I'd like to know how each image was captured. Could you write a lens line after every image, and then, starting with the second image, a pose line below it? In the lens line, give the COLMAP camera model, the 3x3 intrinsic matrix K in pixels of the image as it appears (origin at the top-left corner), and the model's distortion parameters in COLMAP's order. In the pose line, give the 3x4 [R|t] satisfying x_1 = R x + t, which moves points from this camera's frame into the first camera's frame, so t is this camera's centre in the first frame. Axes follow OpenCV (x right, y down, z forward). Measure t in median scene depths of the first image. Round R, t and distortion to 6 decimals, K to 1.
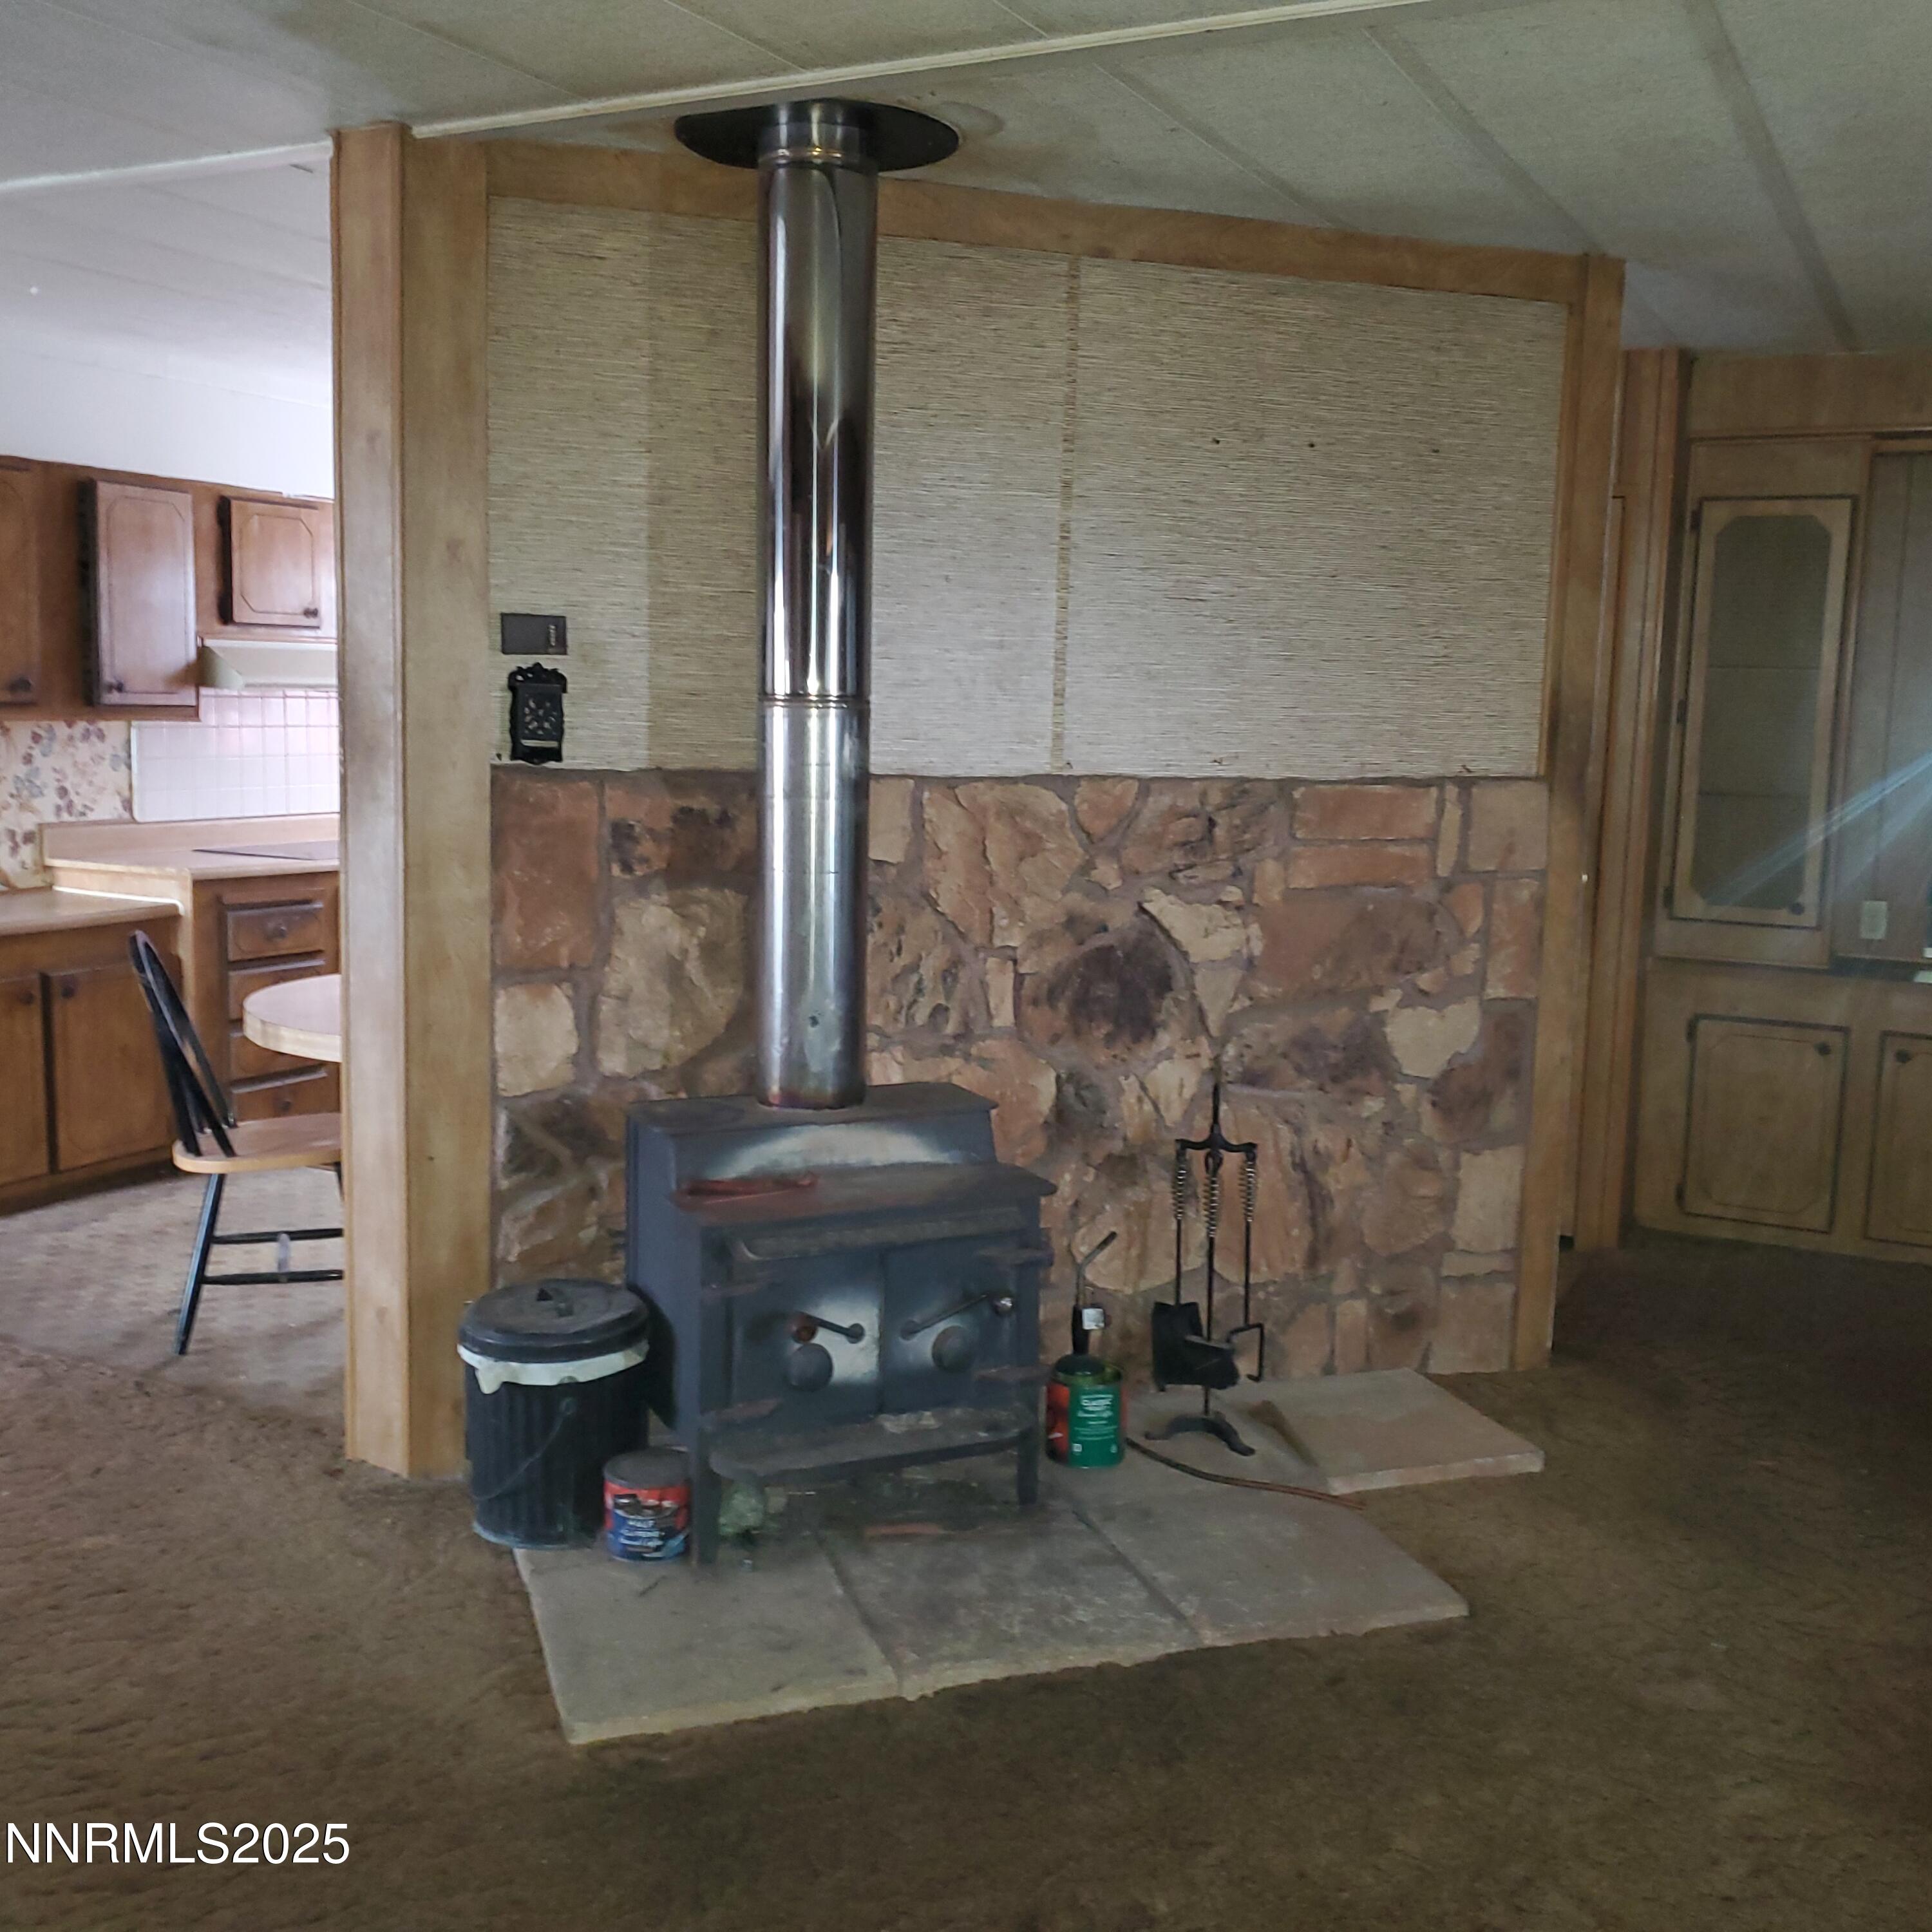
lens RADIAL K [[2031.7, 0, 966.1], [0, 2031.7, 966.9], [0, 0, 1]] dist [-0.016614, 0.000000]
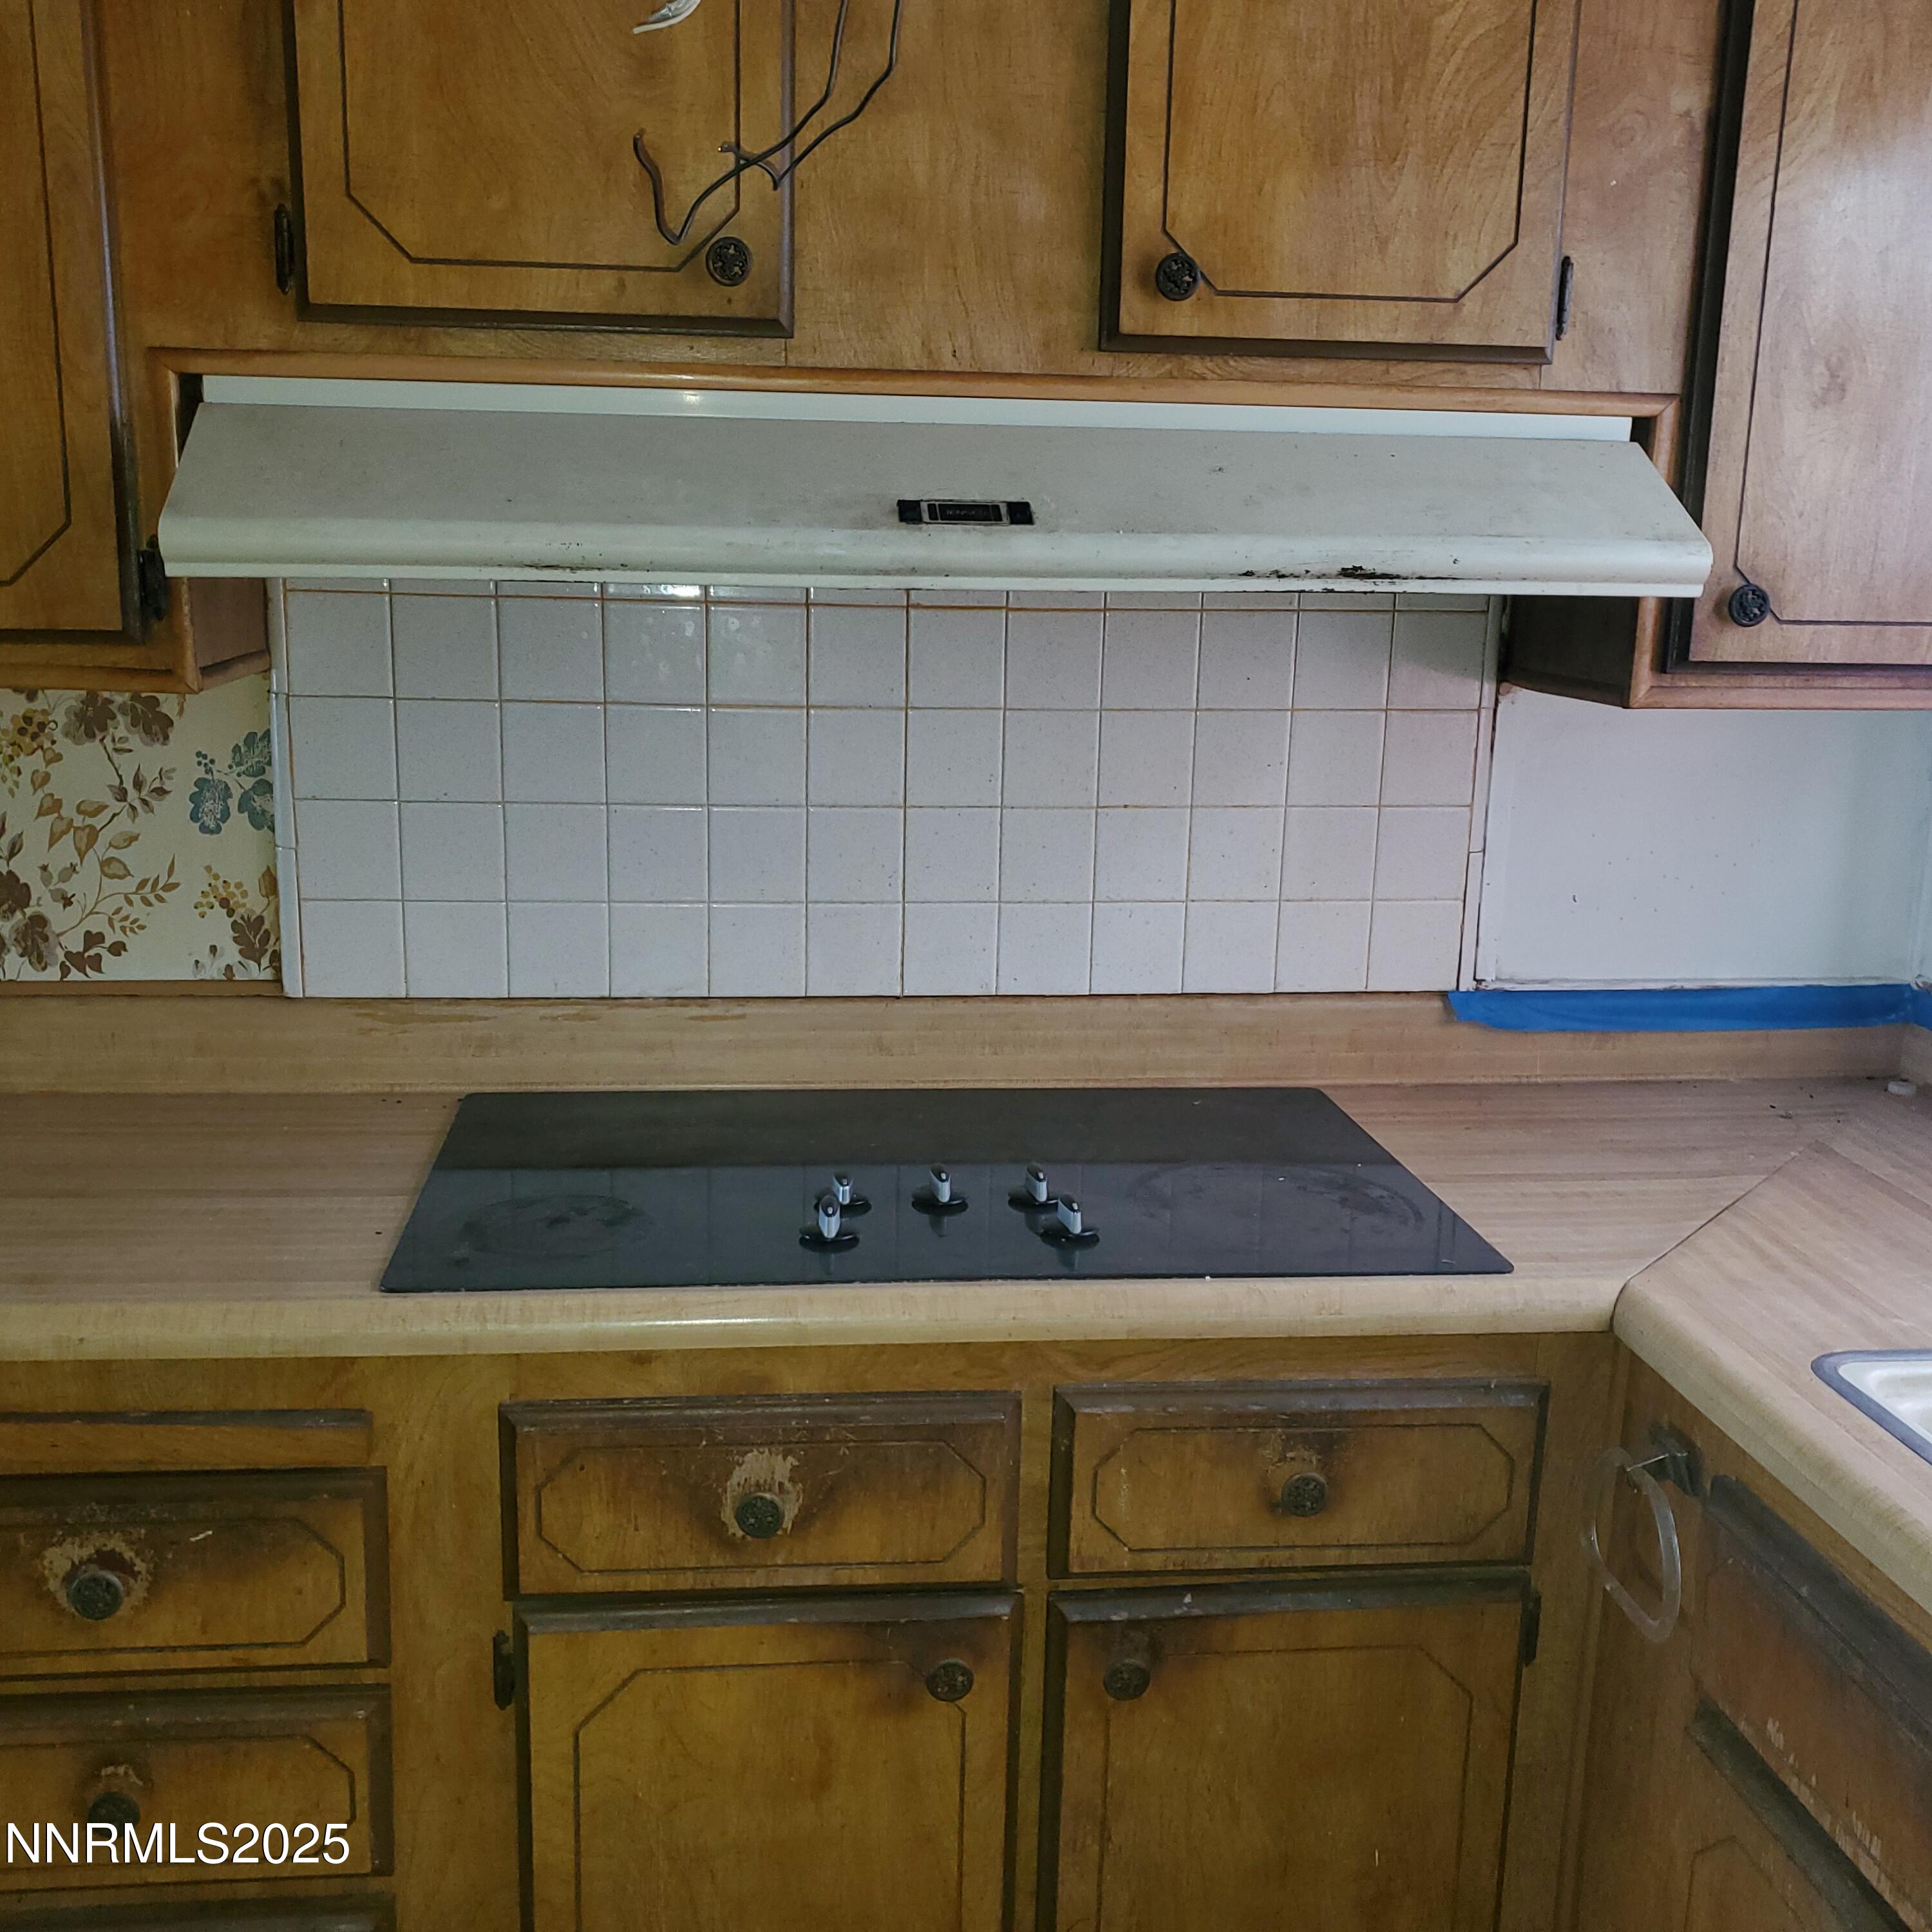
lens RADIAL K [[2031.7, 0, 961.9], [0, 2031.7, 969.8], [0, 0, 1]] dist [-0.016614, 0.000000]
pose [[0.550766, 0.155881, -0.819975, -0.093641], [-0.118317, 0.987066, 0.108174, -0.124726], [0.826231, 0.037438, 0.562085, 0.927446]]
